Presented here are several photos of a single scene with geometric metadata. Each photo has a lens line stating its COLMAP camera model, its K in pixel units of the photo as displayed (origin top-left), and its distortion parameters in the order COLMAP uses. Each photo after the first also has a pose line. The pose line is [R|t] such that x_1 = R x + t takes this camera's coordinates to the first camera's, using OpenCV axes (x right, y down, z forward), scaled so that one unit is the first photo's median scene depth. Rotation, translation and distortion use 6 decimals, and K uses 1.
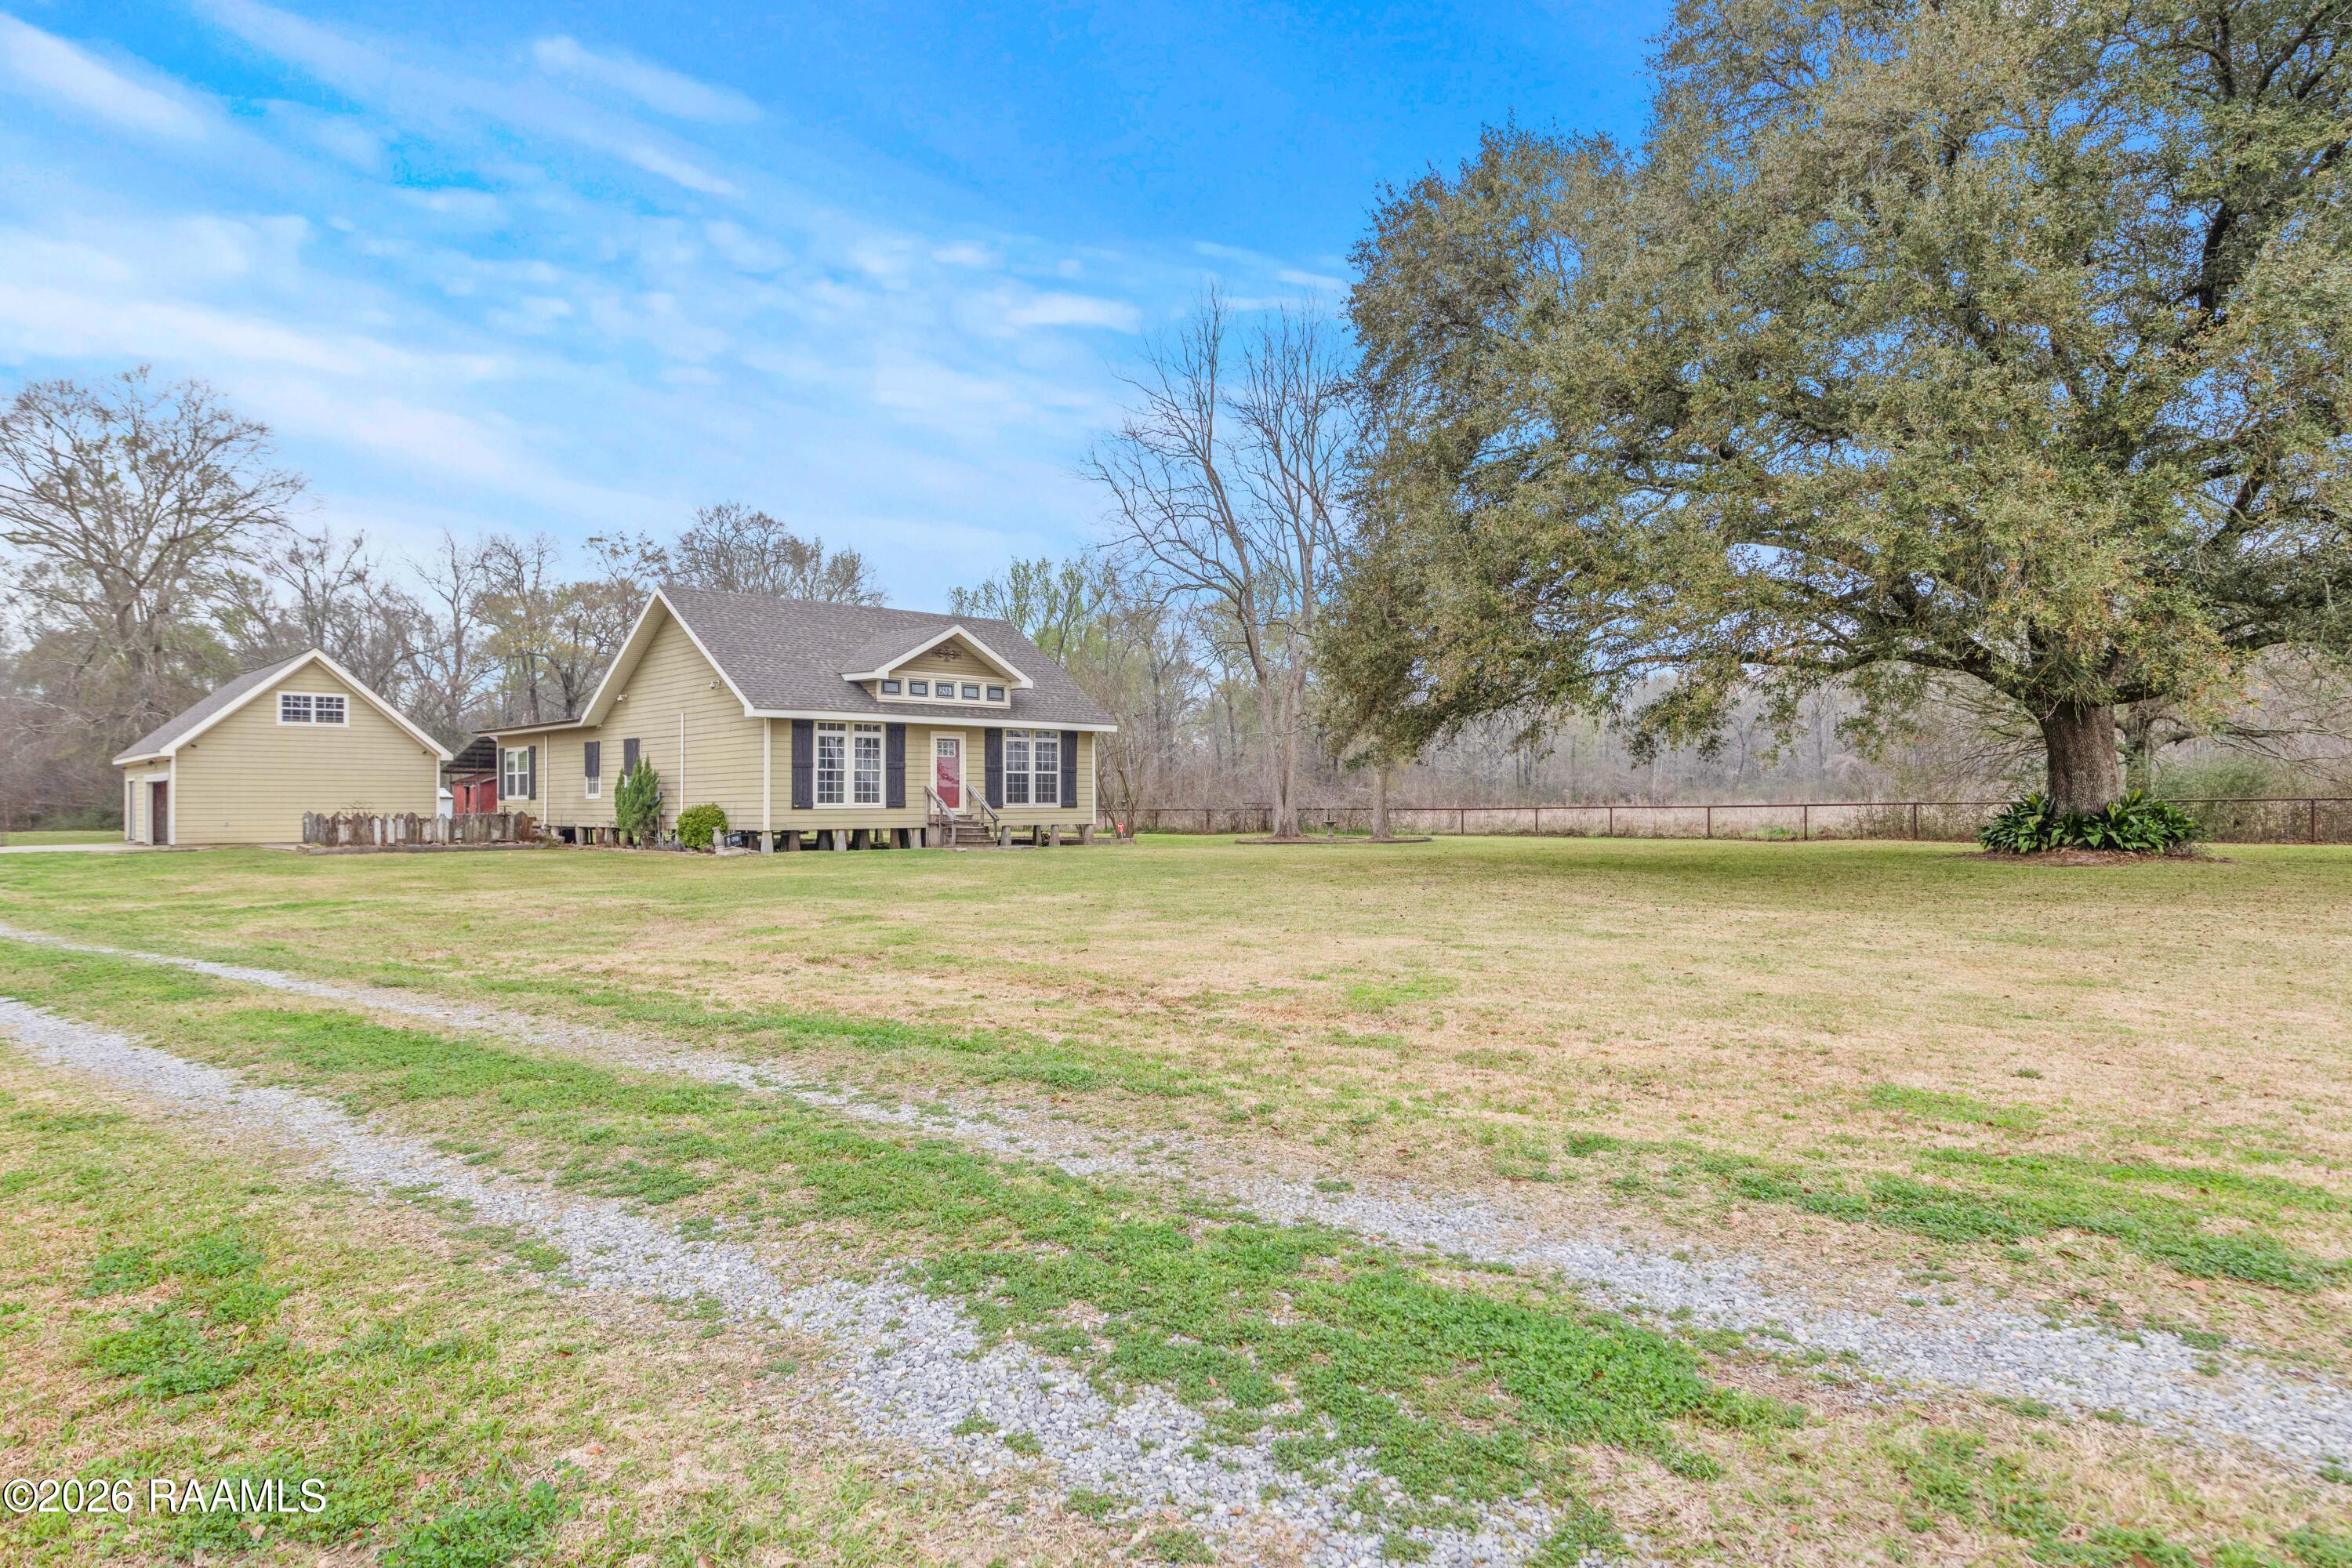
lens RADIAL K [[1378.8, 0, 1176.0], [0, 1378.8, 784.0], [0, 0, 1]] dist [0.005302, 0.000965]
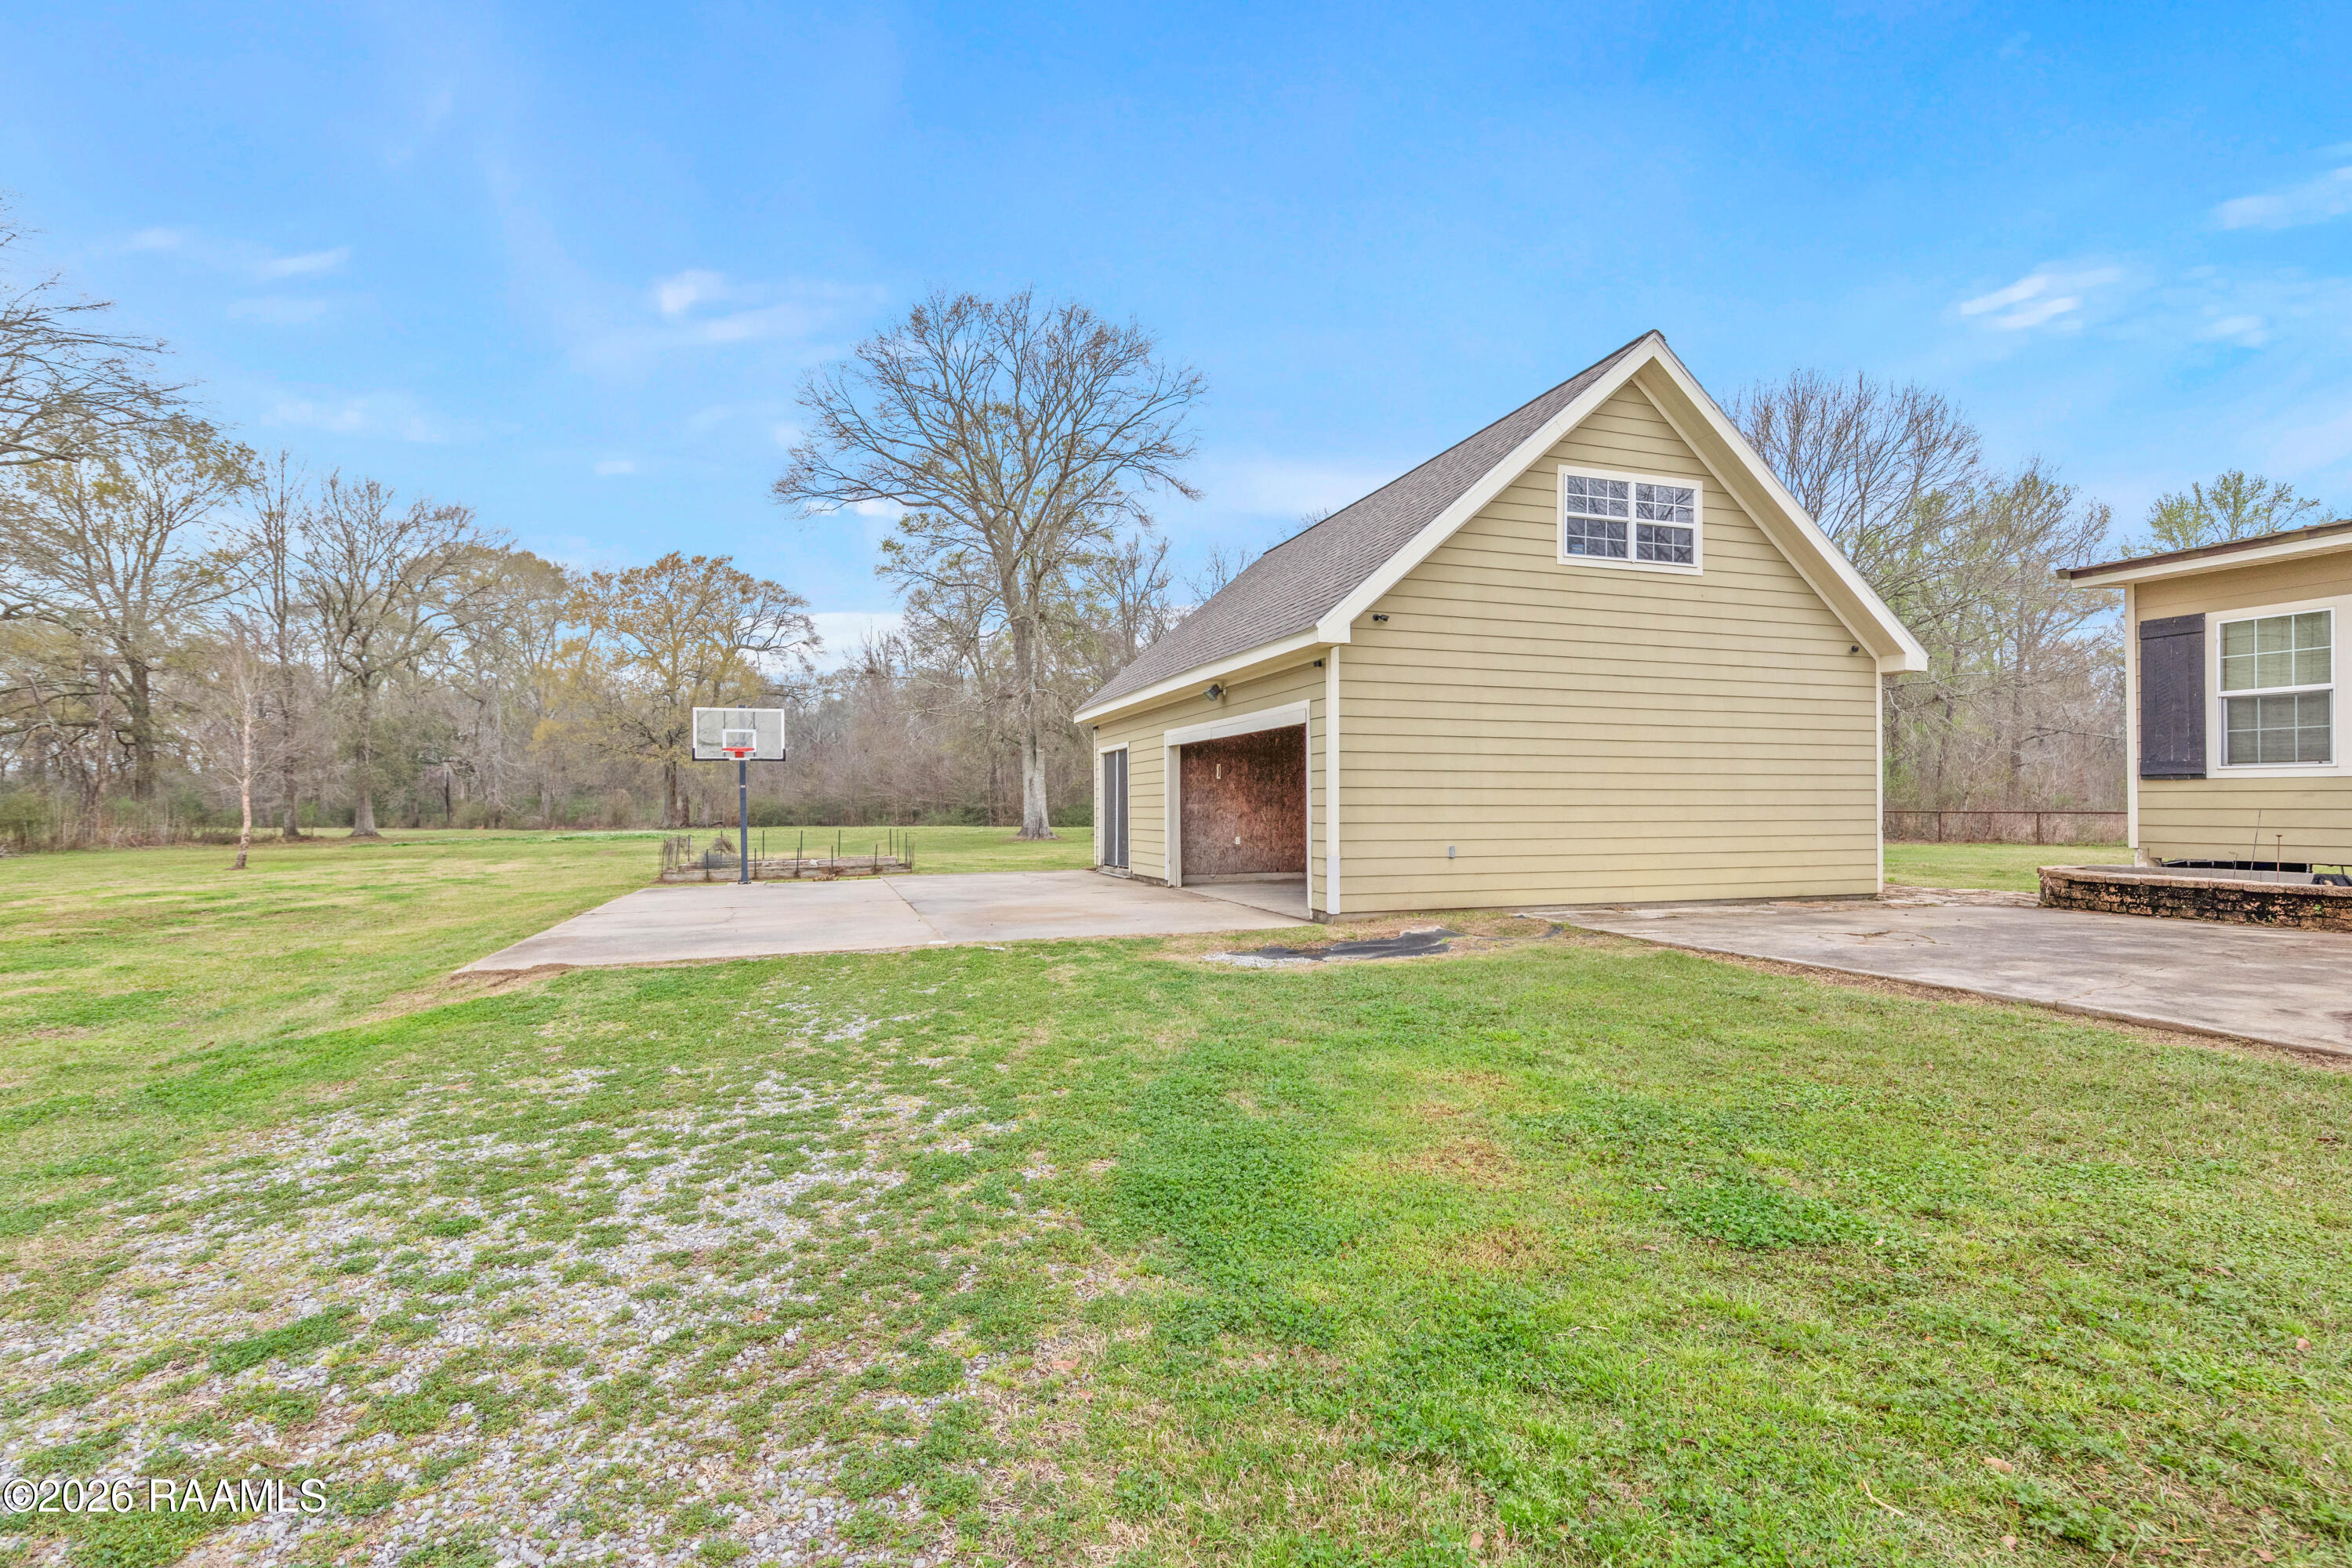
lens RADIAL K [[1096.4, 0, 1176.0], [0, 1096.4, 784.0], [0, 0, 1]] dist [0.020806, -0.000339]
pose [[0.901149, -0.004582, -0.433486, -0.708865], [0.002836, 0.999985, -0.004676, 0.014478], [0.433501, 0.002984, 0.901148, 0.820691]]
